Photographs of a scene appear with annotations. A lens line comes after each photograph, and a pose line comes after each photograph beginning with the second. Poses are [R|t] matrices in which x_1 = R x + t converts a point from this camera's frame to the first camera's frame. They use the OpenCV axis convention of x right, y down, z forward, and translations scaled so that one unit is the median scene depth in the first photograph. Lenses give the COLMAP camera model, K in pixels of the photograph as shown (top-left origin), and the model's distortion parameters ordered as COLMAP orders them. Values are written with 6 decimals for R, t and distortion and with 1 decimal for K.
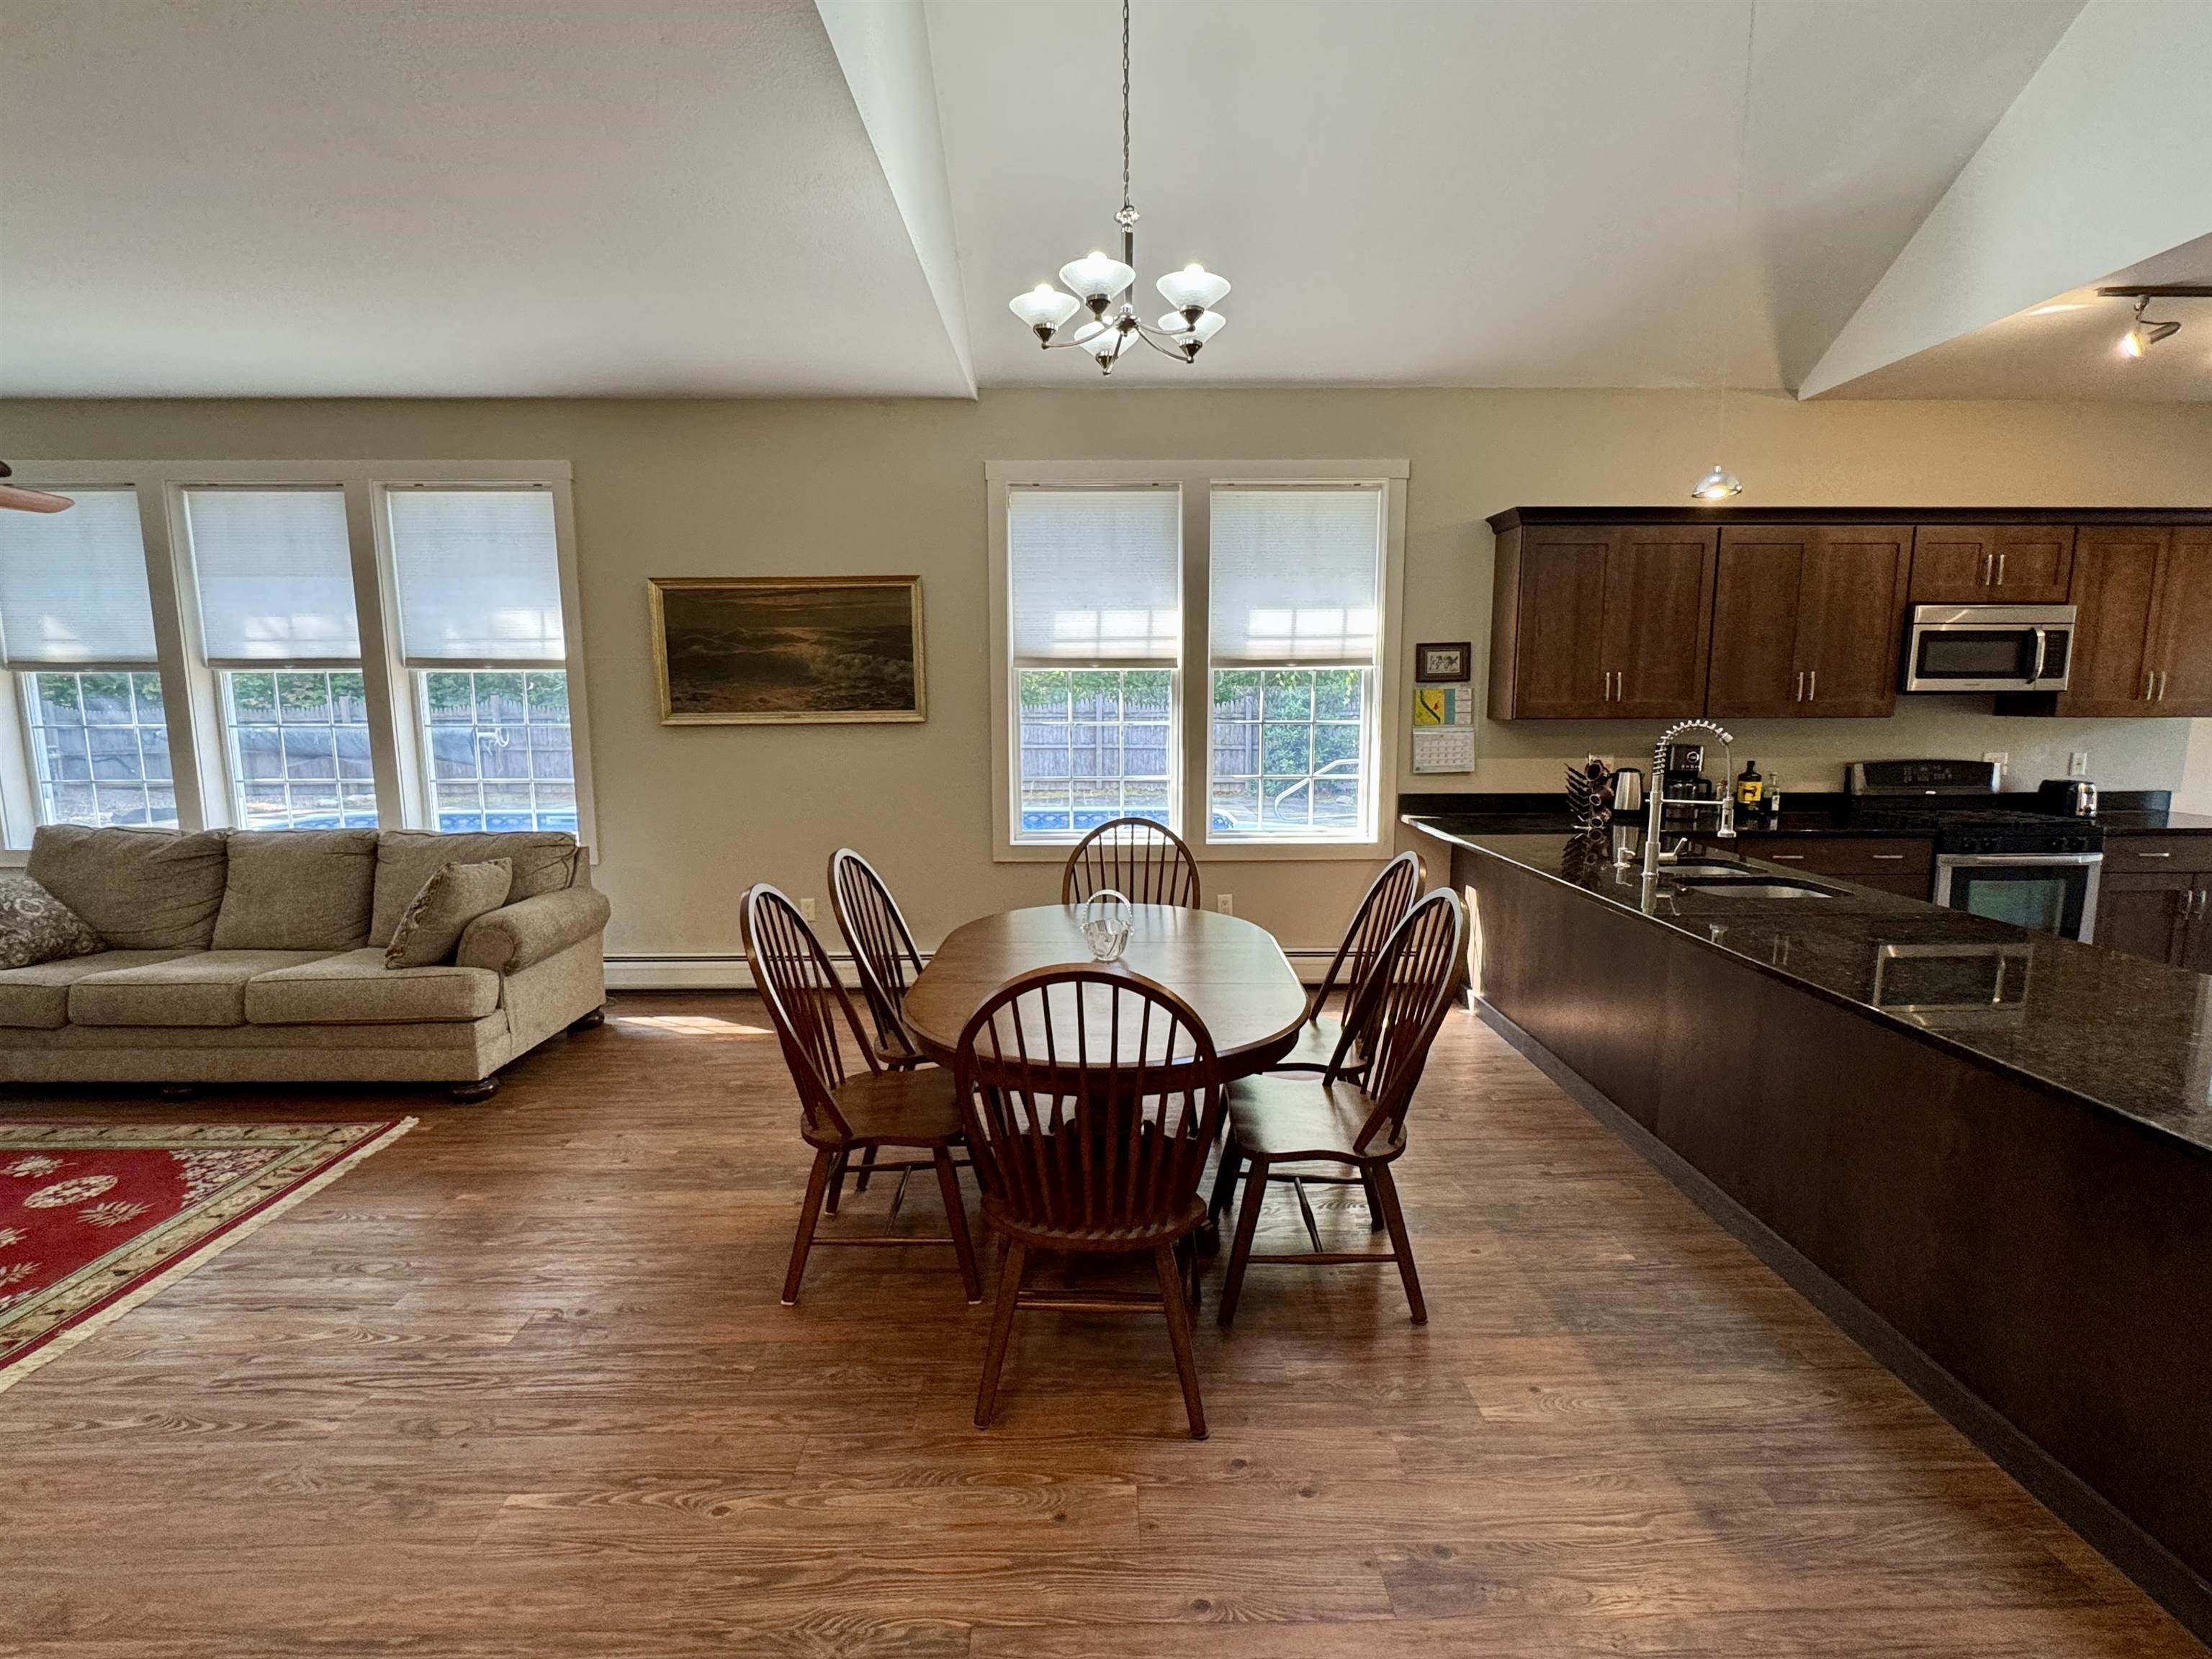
lens RADIAL K [[1029.2, 0, 1107.7], [0, 1029.2, 835.9], [0, 0, 1]] dist [-0.004734, 0.000950]
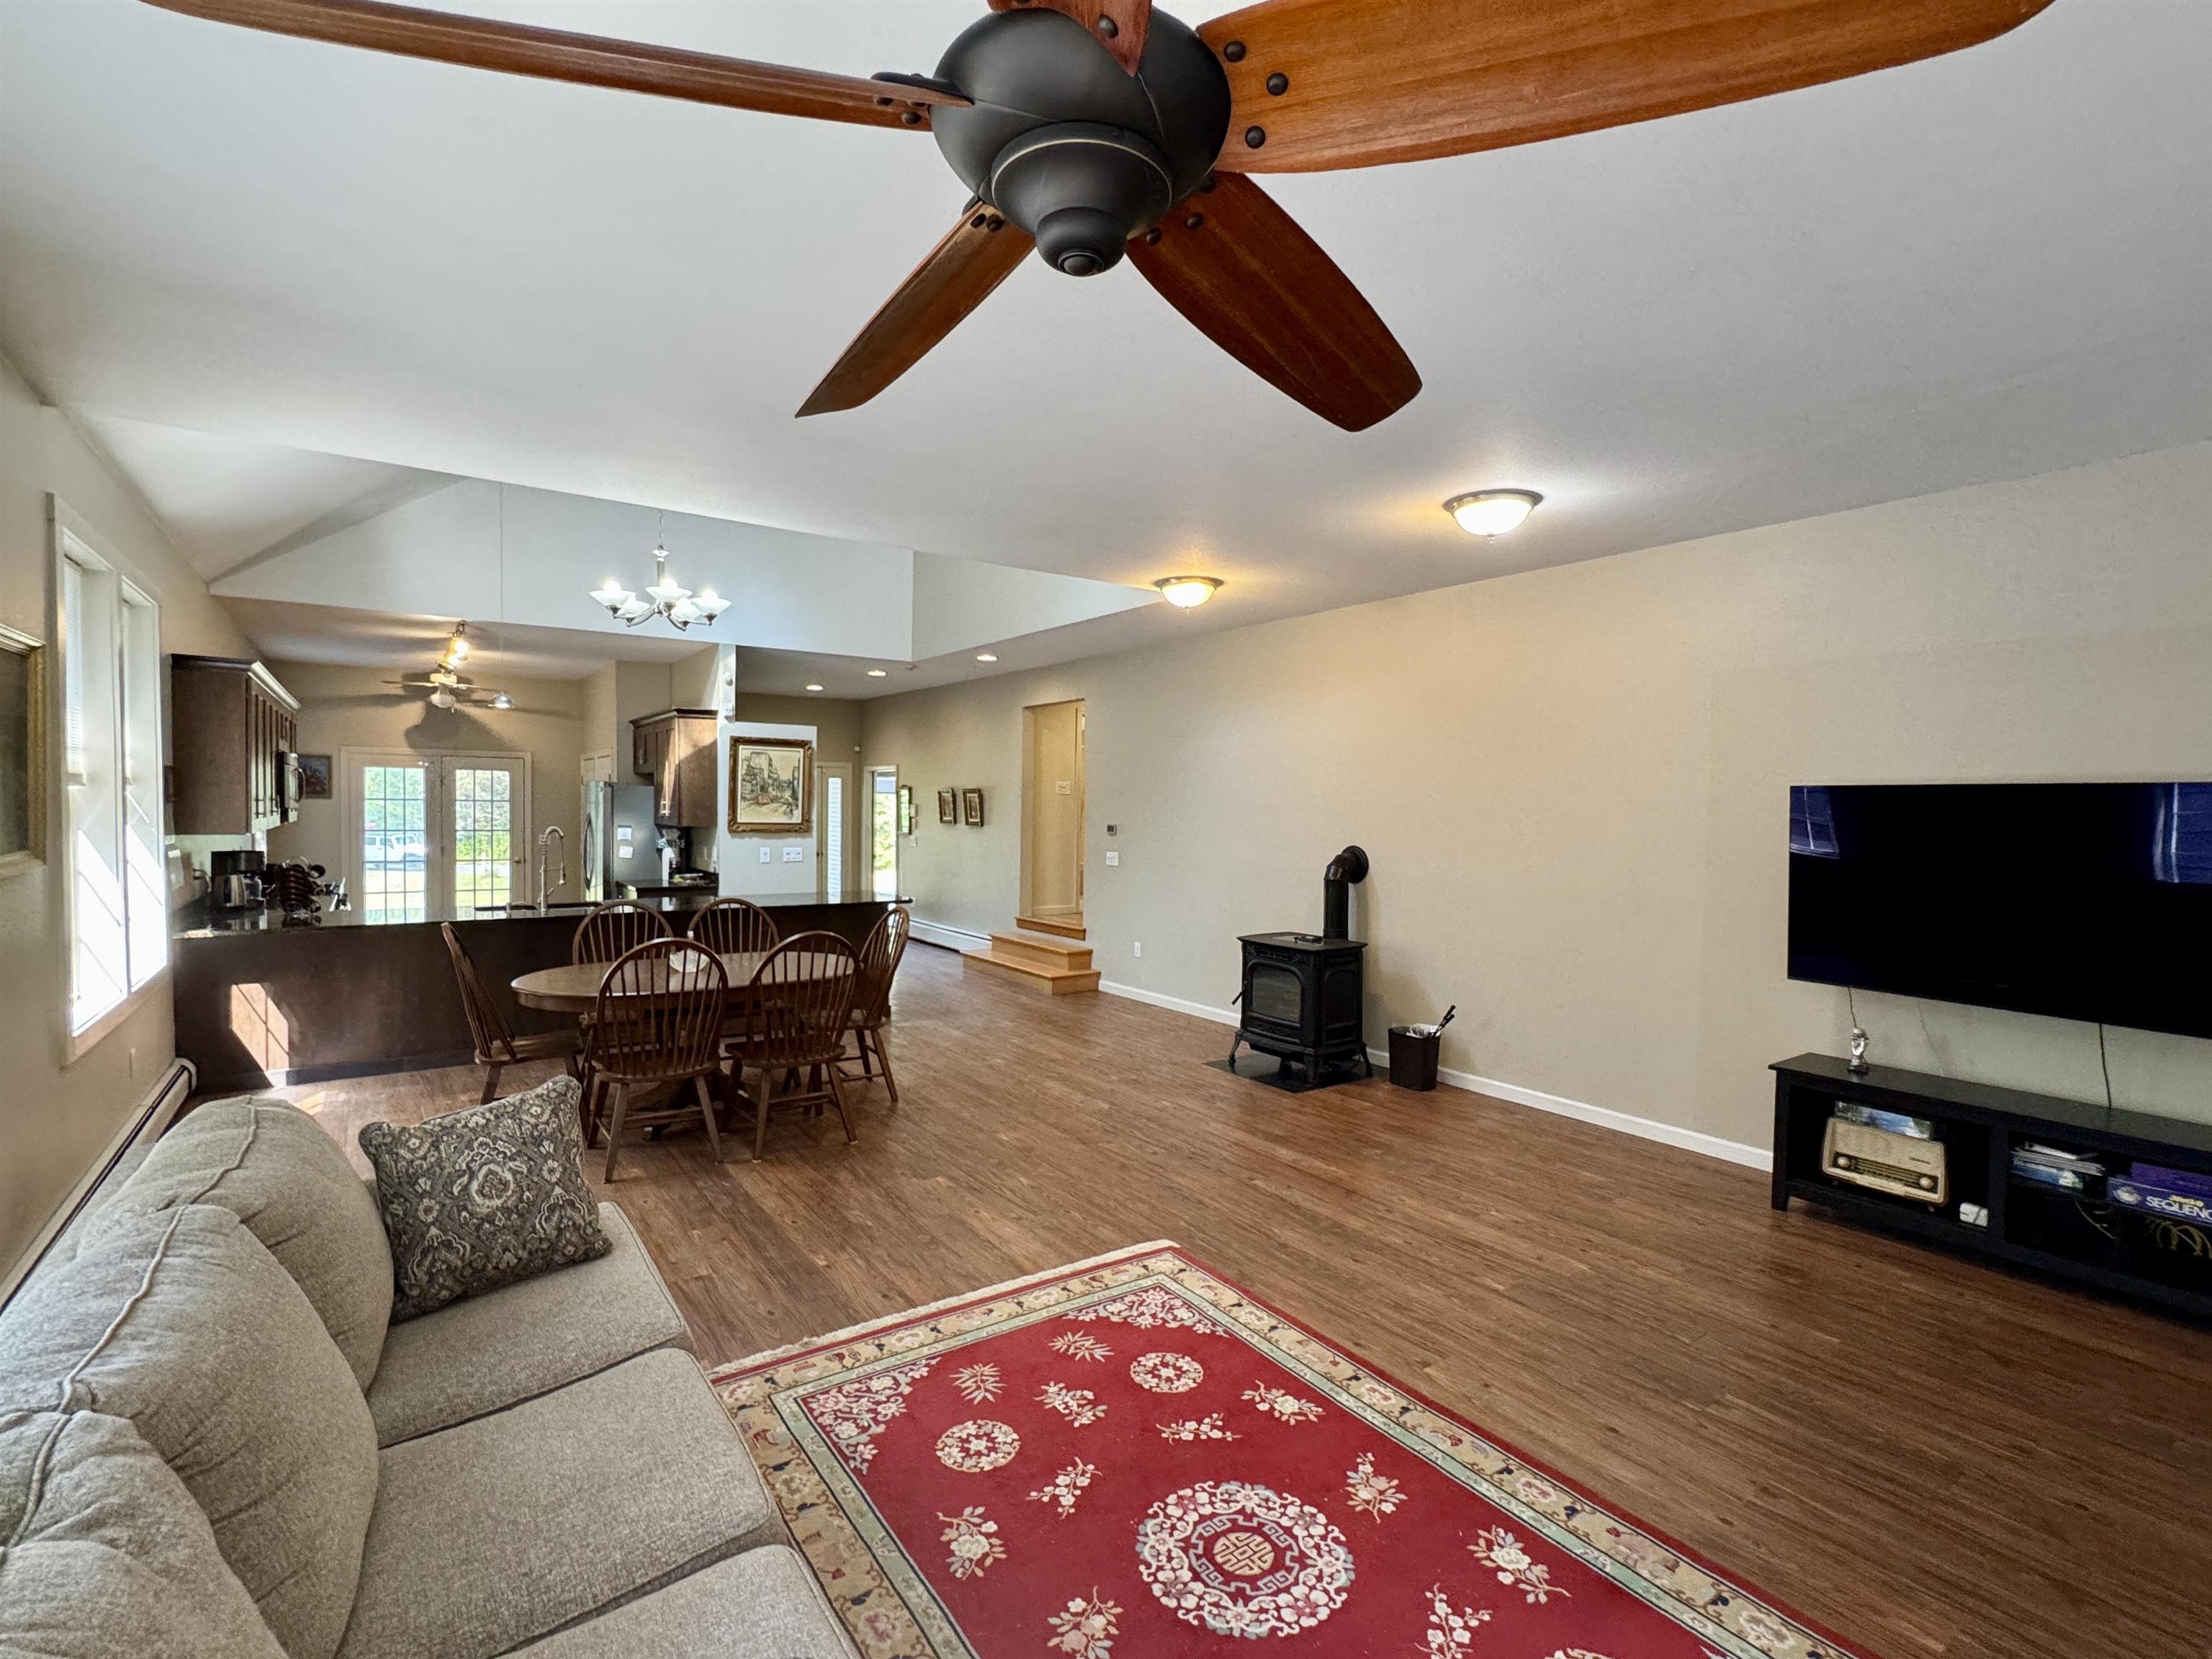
lens RADIAL K [[1029.2, 0, 1095.8], [0, 1029.2, 839.1], [0, 0, 1]] dist [-0.004734, 0.000950]
pose [[-0.555283, -0.032292, 0.831034, -1.121572], [0.106138, 0.988323, 0.109324, -0.133876], [-0.824861, 0.148910, -0.545372, 0.843556]]
